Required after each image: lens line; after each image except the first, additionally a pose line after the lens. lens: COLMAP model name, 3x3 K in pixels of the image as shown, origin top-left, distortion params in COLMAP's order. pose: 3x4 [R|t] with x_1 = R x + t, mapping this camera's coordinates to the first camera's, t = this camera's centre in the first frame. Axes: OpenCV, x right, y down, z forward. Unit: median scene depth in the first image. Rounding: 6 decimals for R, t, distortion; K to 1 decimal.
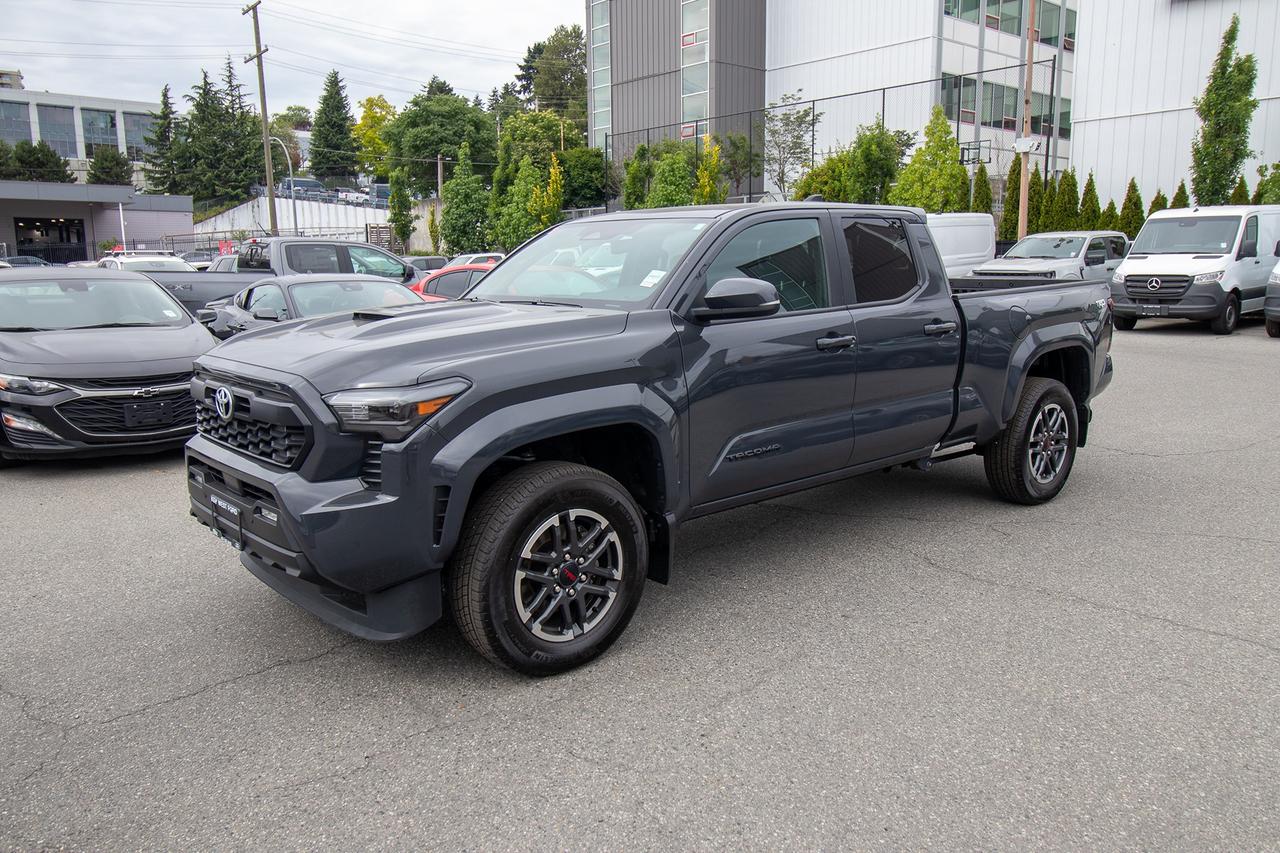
lens RADIAL K [[963.1, 0, 638.2], [0, 963.1, 422.5], [0, 0, 1]] dist [0.015827, -0.011826]
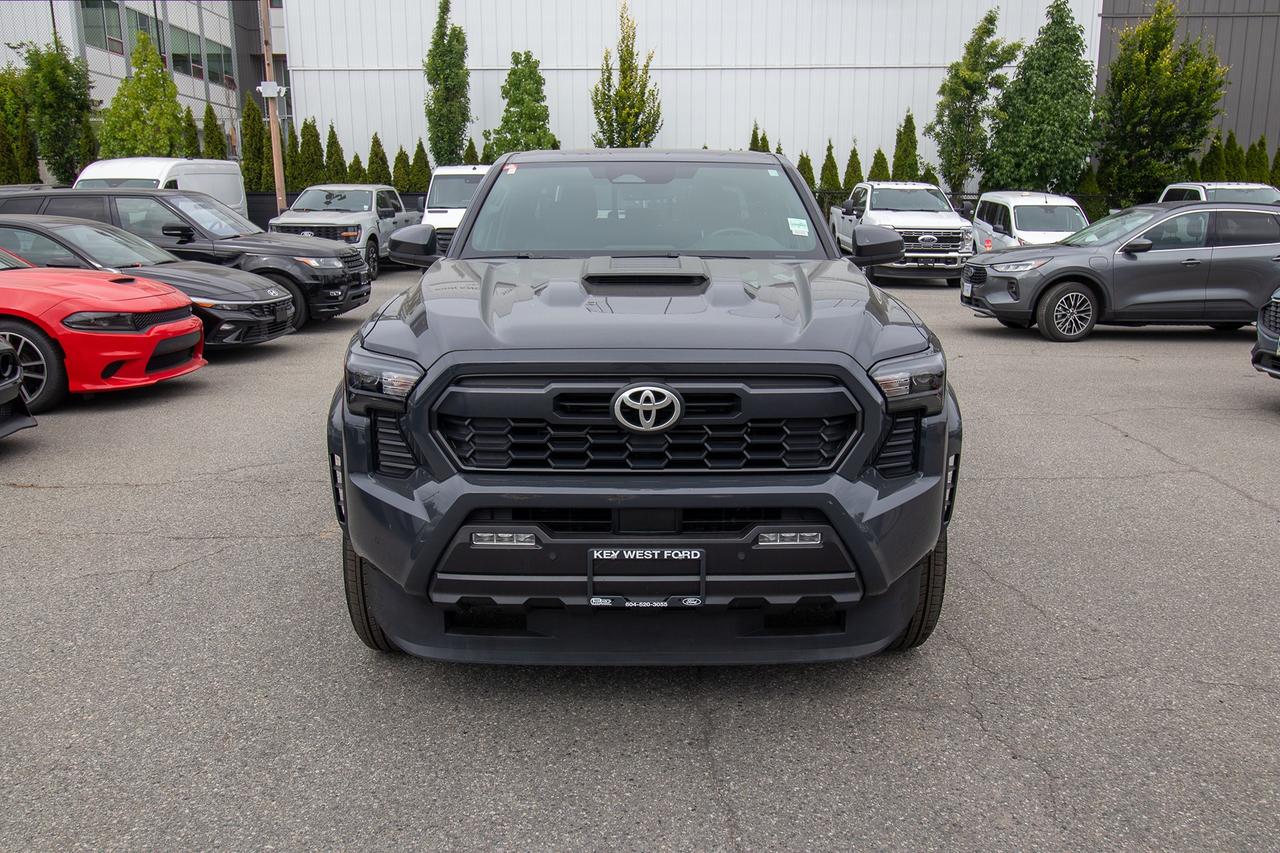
lens RADIAL K [[1011.9, 0, 647.9], [0, 1011.9, 431.2], [0, 0, 1]] dist [0.020154, -0.015070]
pose [[0.650754, -0.153637, 0.743583, -0.156530], [0.120768, 0.987791, 0.098404, -0.012217], [-0.749623, 0.025764, 0.661364, 0.083209]]
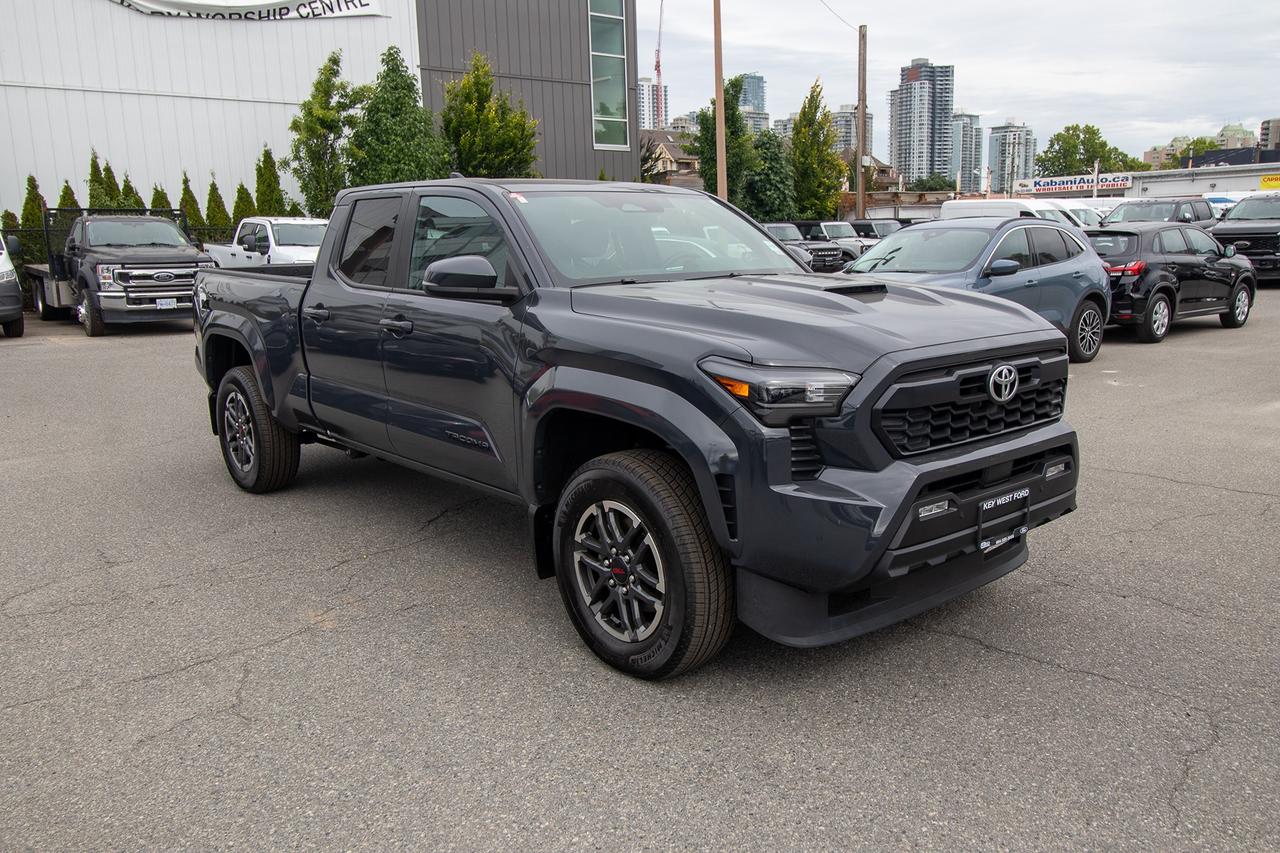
lens RADIAL K [[1011.9, 0, 649.8], [0, 1011.9, 433.6], [0, 0, 1]] dist [0.020154, -0.015070]
pose [[0.008424, -0.181346, 0.983383, -0.217390], [0.187822, 0.966202, 0.176568, -0.032211], [-0.982167, 0.183213, 0.042200, 0.206963]]
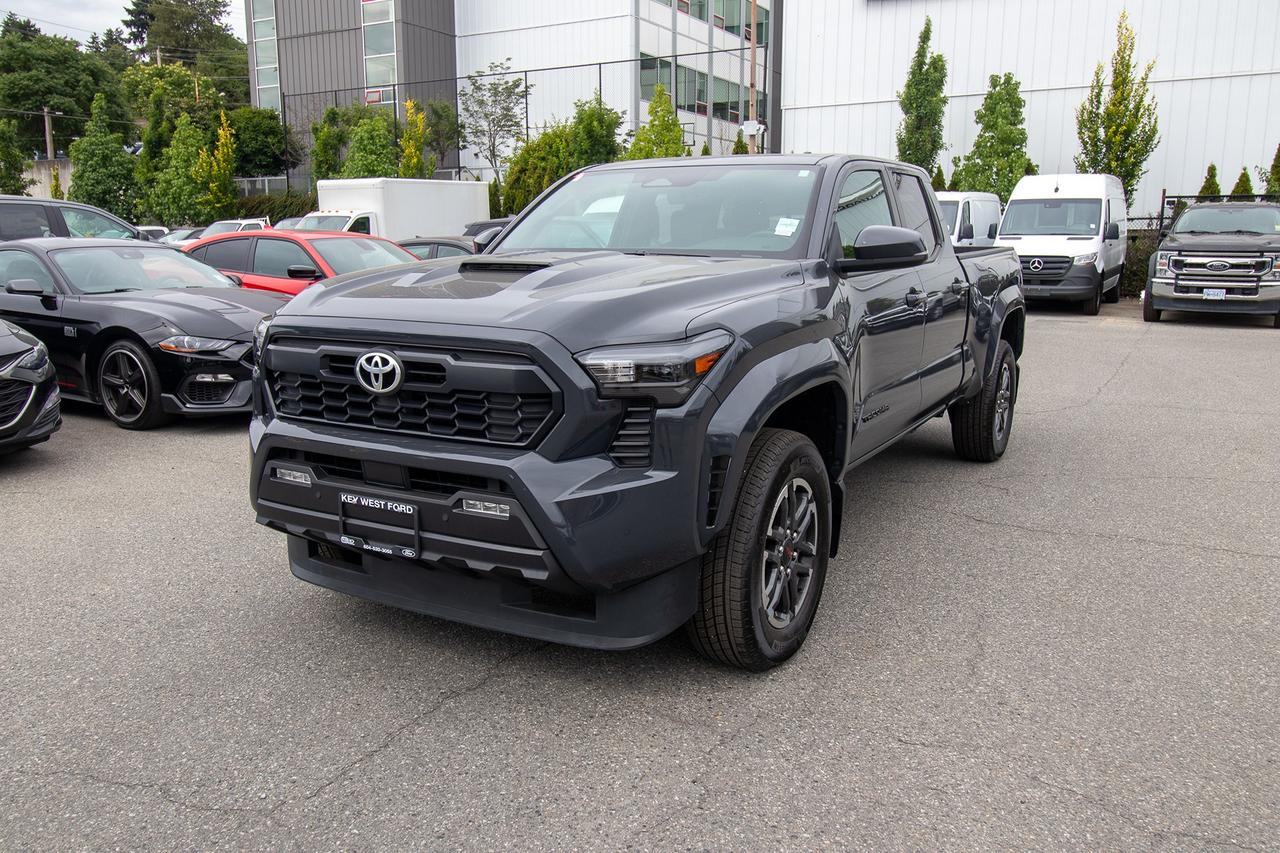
lens RADIAL K [[1011.9, 0, 643.0], [0, 1011.9, 426.2], [0, 0, 1]] dist [0.020154, -0.015070]
pose [[0.943399, -0.047625, 0.328222, -0.080055], [0.043780, 0.998859, 0.019099, 0.002712], [-0.328757, -0.003648, 0.944408, 0.024857]]
